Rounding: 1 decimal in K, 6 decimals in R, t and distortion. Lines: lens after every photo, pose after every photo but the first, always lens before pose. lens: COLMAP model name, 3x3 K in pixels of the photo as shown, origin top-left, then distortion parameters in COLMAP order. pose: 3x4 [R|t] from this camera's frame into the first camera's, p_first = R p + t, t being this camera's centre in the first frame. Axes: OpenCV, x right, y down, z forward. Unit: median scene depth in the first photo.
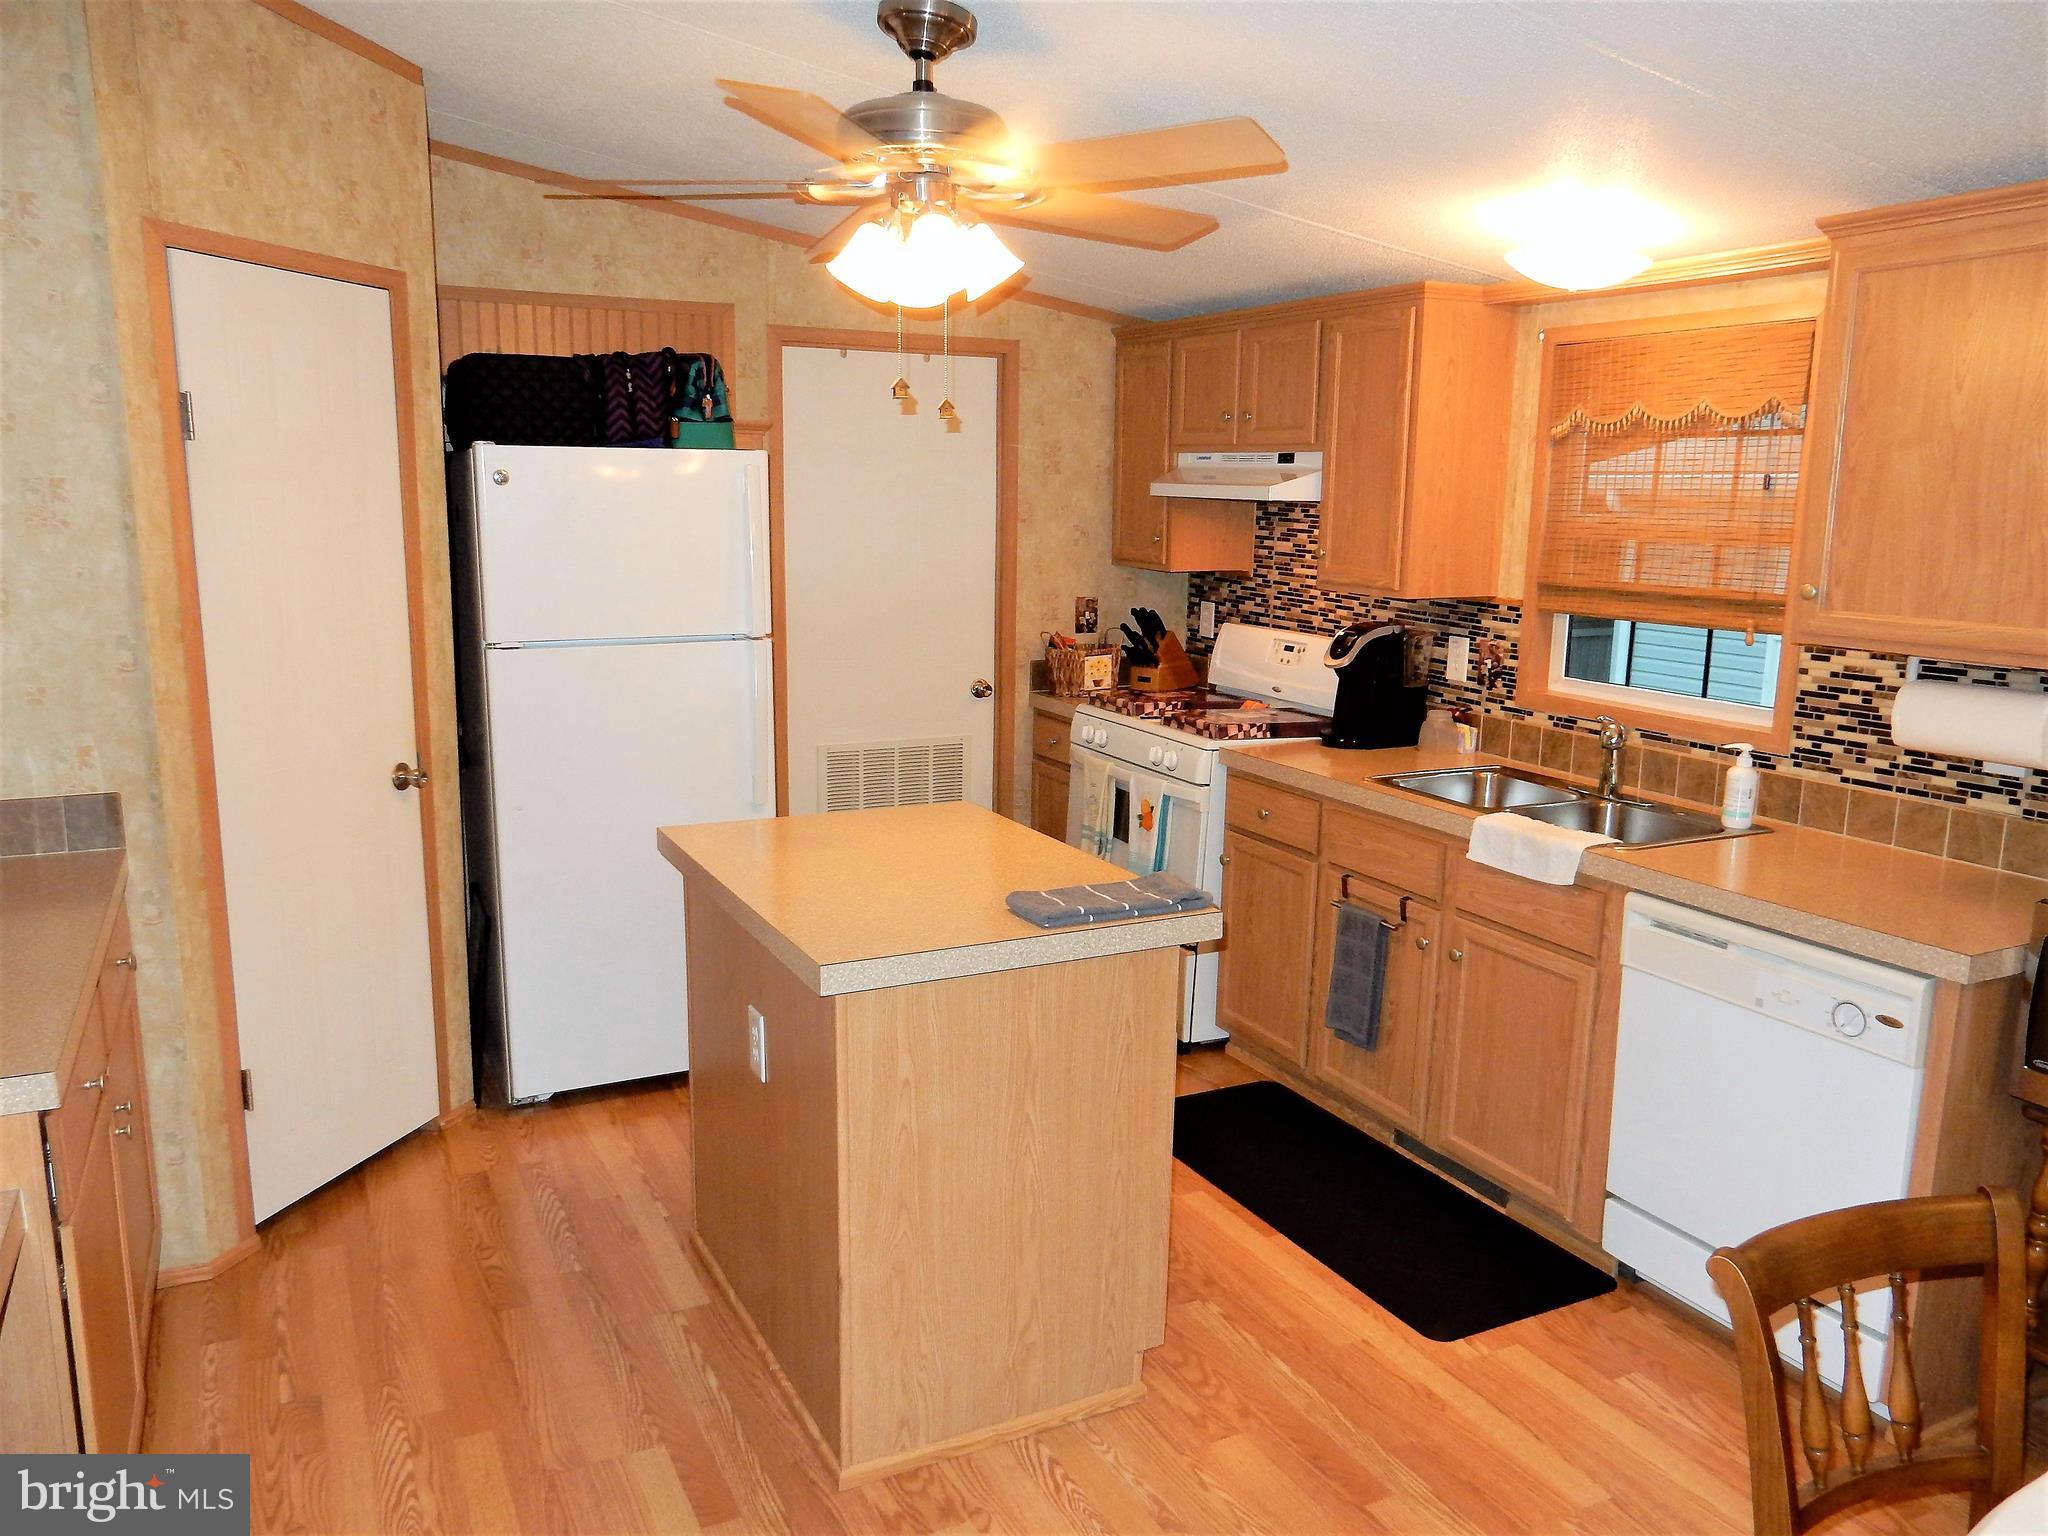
lens RADIAL K [[1506.0, 0, 1024.0], [0, 1506.0, 768.0], [0, 0, 1]] dist [-0.005162, 0.006154]
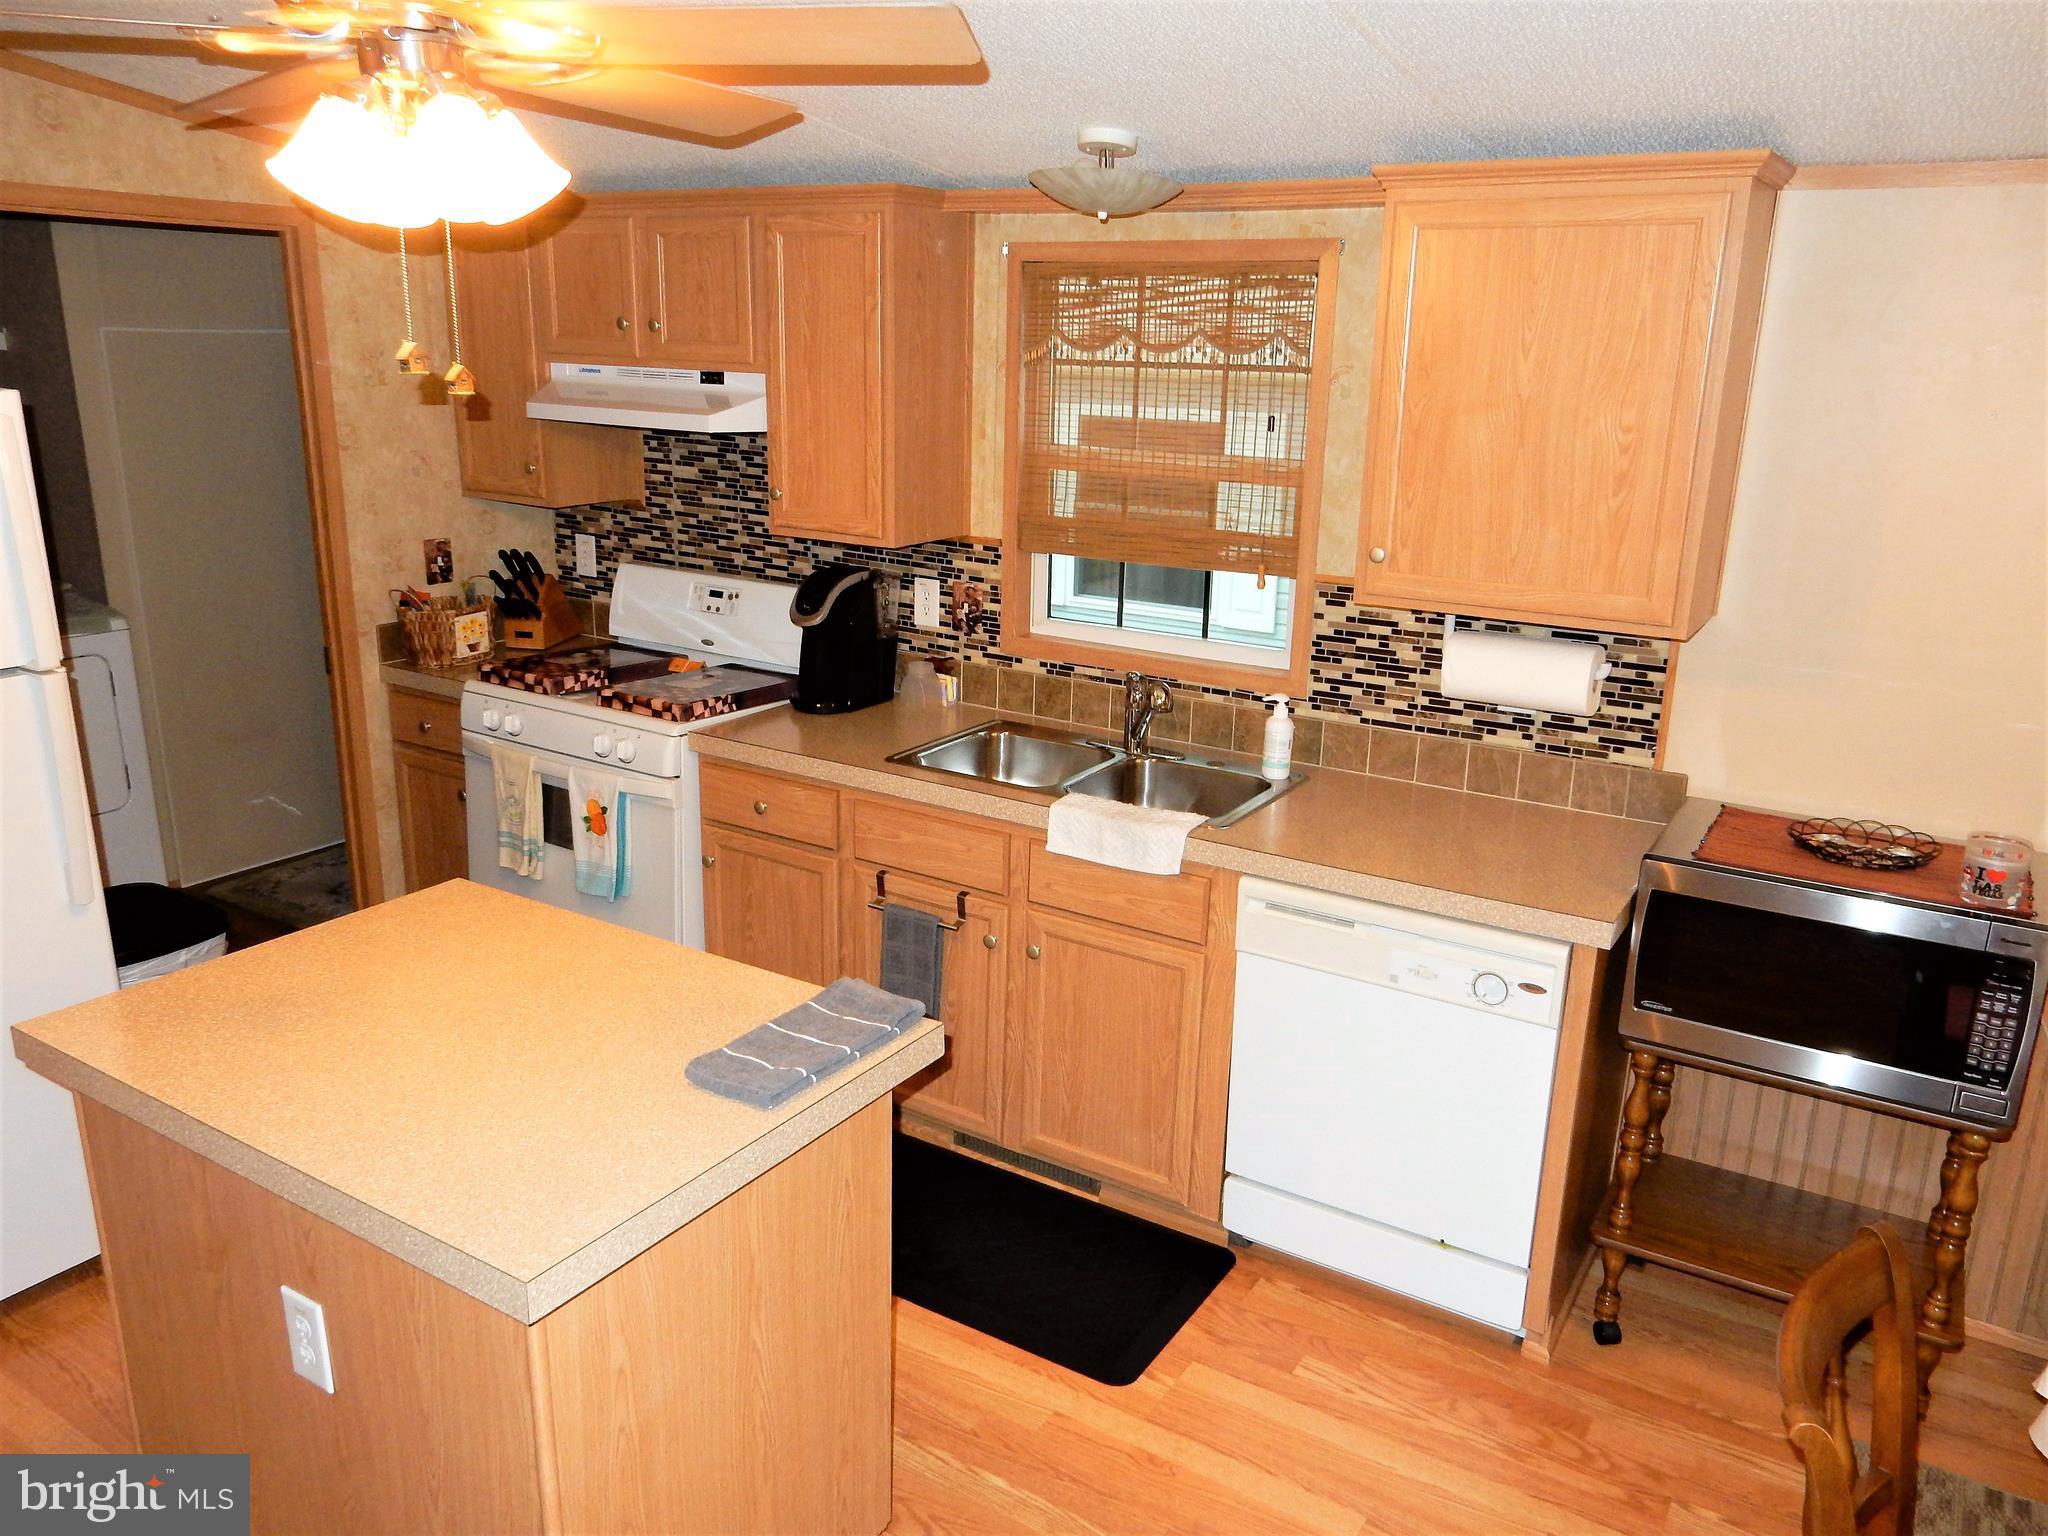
lens RADIAL K [[1506.0, 0, 1024.0], [0, 1506.0, 768.0], [0, 0, 1]] dist [-0.005162, 0.006154]
pose [[0.858332, -0.137314, 0.494379, -0.155171], [0.084857, 0.988246, 0.127159, -0.101849], [-0.506028, -0.067193, 0.859895, 0.209500]]
